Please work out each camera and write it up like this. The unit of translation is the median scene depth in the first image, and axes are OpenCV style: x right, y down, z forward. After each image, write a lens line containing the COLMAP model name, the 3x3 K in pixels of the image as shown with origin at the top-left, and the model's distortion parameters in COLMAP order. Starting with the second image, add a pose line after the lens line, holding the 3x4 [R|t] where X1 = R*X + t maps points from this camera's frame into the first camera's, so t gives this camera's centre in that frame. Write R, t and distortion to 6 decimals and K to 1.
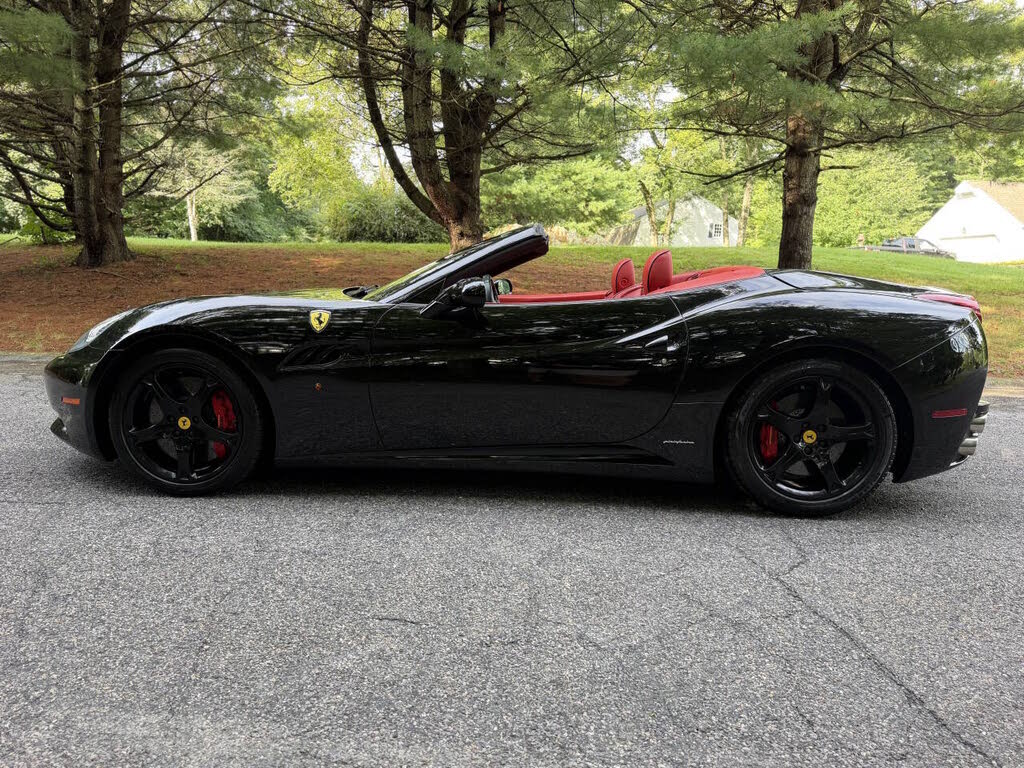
lens RADIAL K [[715.0, 0, 540.0], [0, 715.0, 382.8], [0, 0, 1]] dist [0.005988, -0.019628]
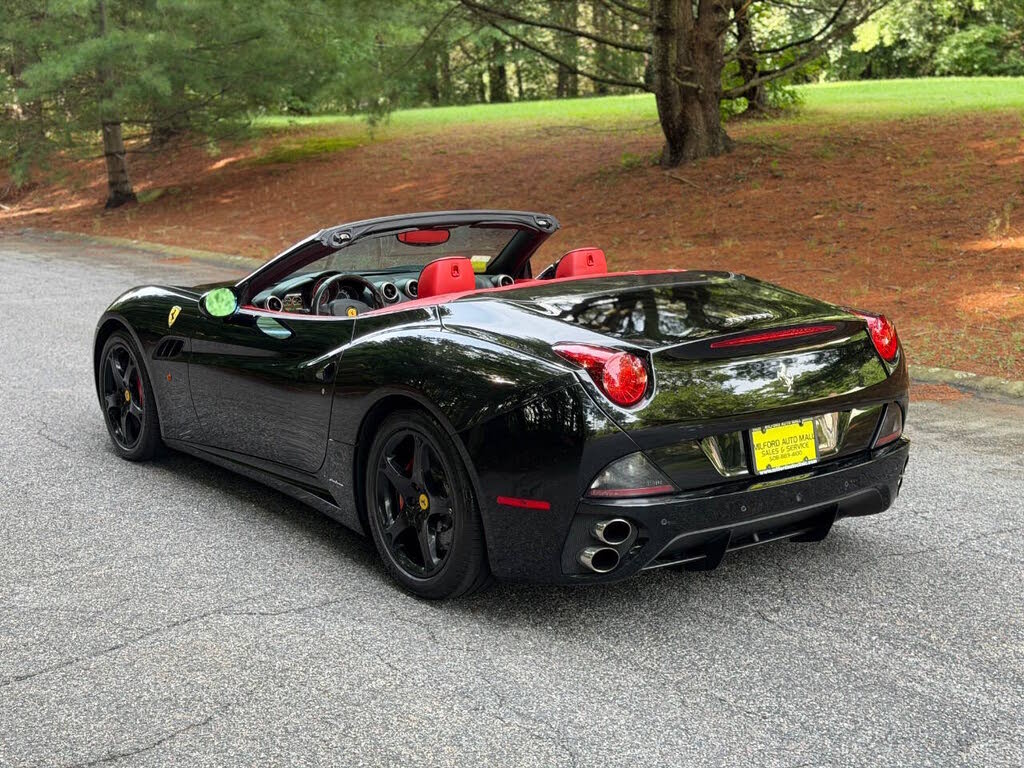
lens RADIAL K [[1425.1, 0, 512.0], [0, 1425.1, 384.0], [0, 0, 1]] dist [0.184137, -0.353267]
pose [[0.603906, 0.114258, -0.788824, 0.265724], [-0.084826, 0.993265, 0.078931, -0.030877], [0.792529, 0.019246, 0.609530, 0.013396]]
